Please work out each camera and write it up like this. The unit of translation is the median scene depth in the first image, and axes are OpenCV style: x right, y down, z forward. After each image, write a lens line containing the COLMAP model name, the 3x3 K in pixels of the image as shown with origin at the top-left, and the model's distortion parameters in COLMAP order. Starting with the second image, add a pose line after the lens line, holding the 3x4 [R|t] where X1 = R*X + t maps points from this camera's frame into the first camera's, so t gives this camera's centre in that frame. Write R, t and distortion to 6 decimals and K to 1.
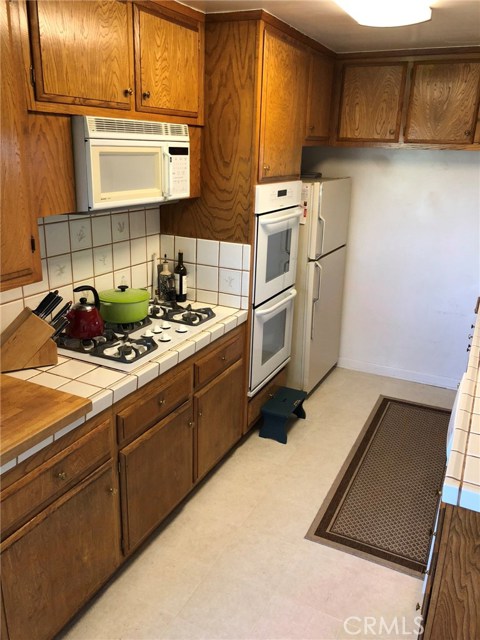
lens RADIAL K [[524.9, 0, 235.0], [0, 524.9, 310.4], [0, 0, 1]] dist [0.033785, -0.039963]
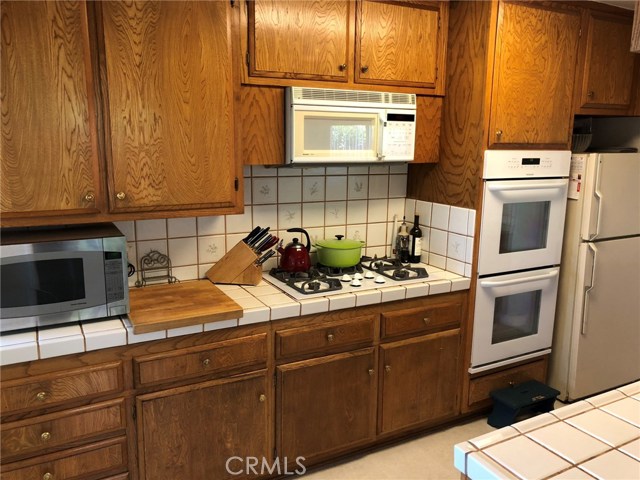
lens RADIAL K [[524.9, 0, 320.2], [0, 524.9, 238.4], [0, 0, 1]] dist [0.033785, -0.039963]
pose [[0.819950, 0.093771, -0.564702, 0.379925], [-0.162896, 0.983928, -0.073142, 0.048320], [0.548768, 0.151961, 0.822047, 0.050269]]
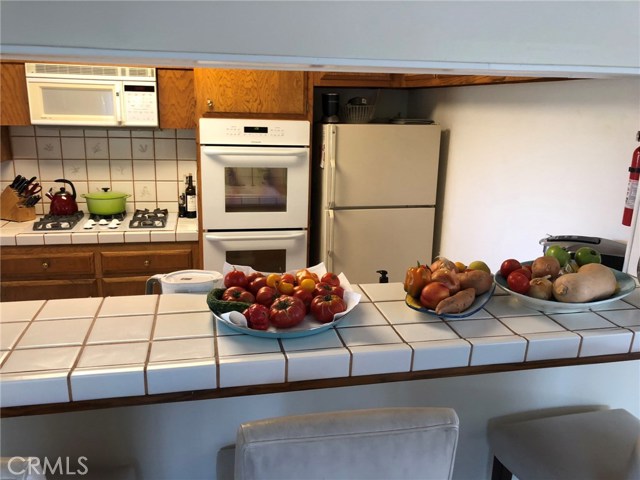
lens RADIAL K [[524.9, 0, 311.9], [0, 524.9, 241.4], [0, 0, 1]] dist [0.033785, -0.039963]
pose [[0.615795, 0.185198, -0.765832, 1.148482], [-0.240543, 0.969768, 0.041097, -0.093822], [0.750290, 0.158908, 0.641726, 0.534945]]
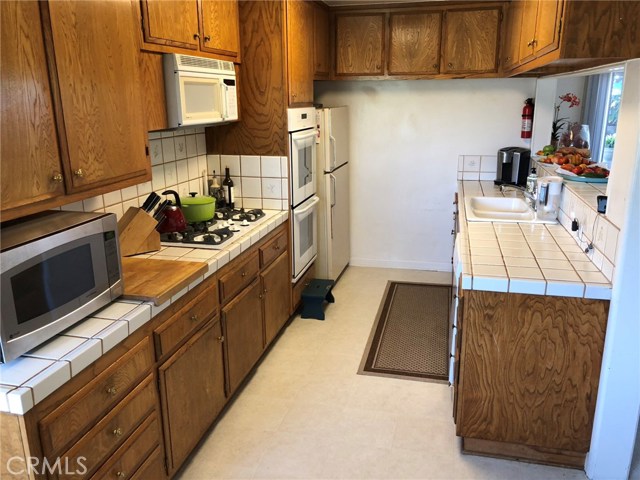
lens RADIAL K [[524.9, 0, 320.8], [0, 524.9, 237.7], [0, 0, 1]] dist [0.033785, -0.039963]
pose [[0.974053, -0.092603, 0.206506, -0.181736], [0.100493, 0.994543, -0.028026, 0.119932], [-0.202783, 0.048051, 0.978044, -0.250467]]
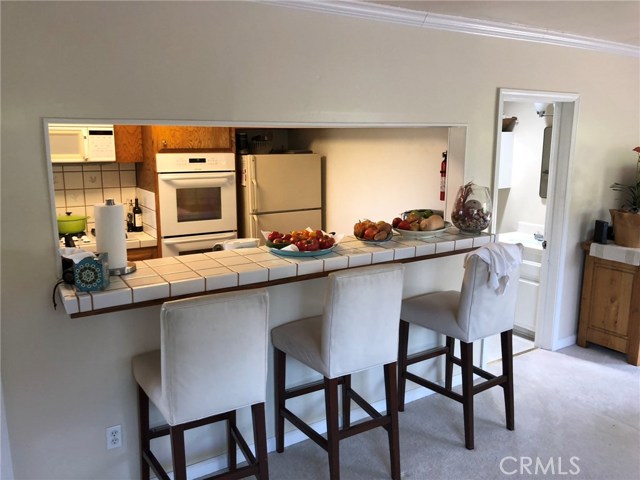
lens RADIAL K [[524.9, 0, 318.1], [0, 524.9, 236.1], [0, 0, 1]] dist [0.033785, -0.039963]
pose [[0.850496, 0.070761, -0.521200, 1.306580], [-0.135168, 0.987034, -0.086562, 0.065226], [0.508317, 0.144070, 0.849034, -0.009397]]
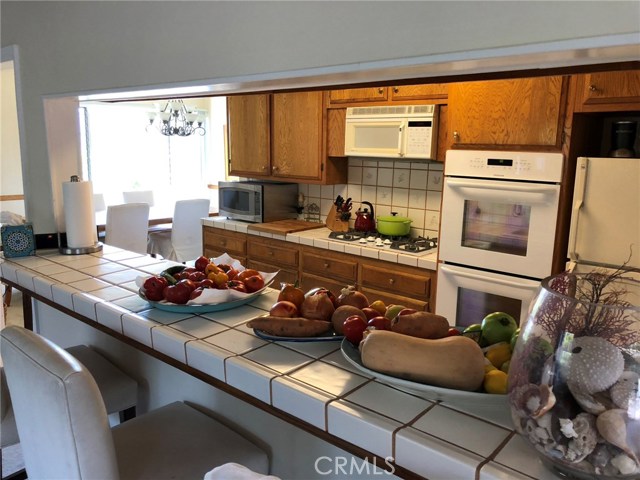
lens RADIAL K [[524.9, 0, 321.7], [0, 524.9, 239.6], [0, 0, 1]] dist [0.033785, -0.039963]
pose [[-0.244952, 0.144131, -0.958762, 1.281757], [-0.316444, 0.922848, 0.219580, -0.235755], [0.916440, 0.357181, -0.180444, 1.082780]]
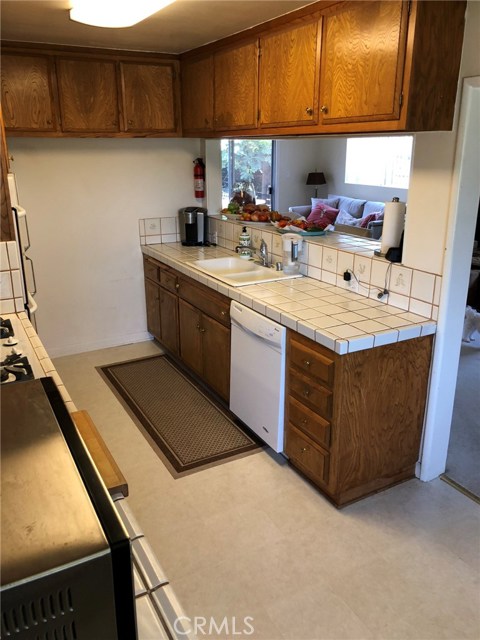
lens RADIAL K [[524.9, 0, 239.1], [0, 524.9, 312.4], [0, 0, 1]] dist [0.033785, -0.039963]
pose [[0.571263, -0.274607, 0.773466, -0.543788], [0.262999, 0.953924, 0.144431, -0.038008], [-0.777489, 0.120913, 0.617163, 0.139884]]
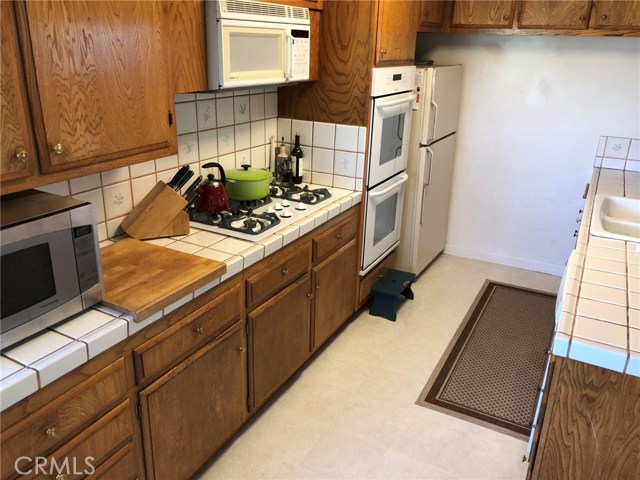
lens RADIAL K [[524.9, 0, 316.5], [0, 524.9, 234.3], [0, 0, 1]] dist [0.033785, -0.039963]
pose [[0.999411, 0.012050, -0.032130, -0.035466], [-0.010445, 0.998711, 0.049664, 0.037537], [0.032688, -0.049300, 0.998249, -0.050173]]
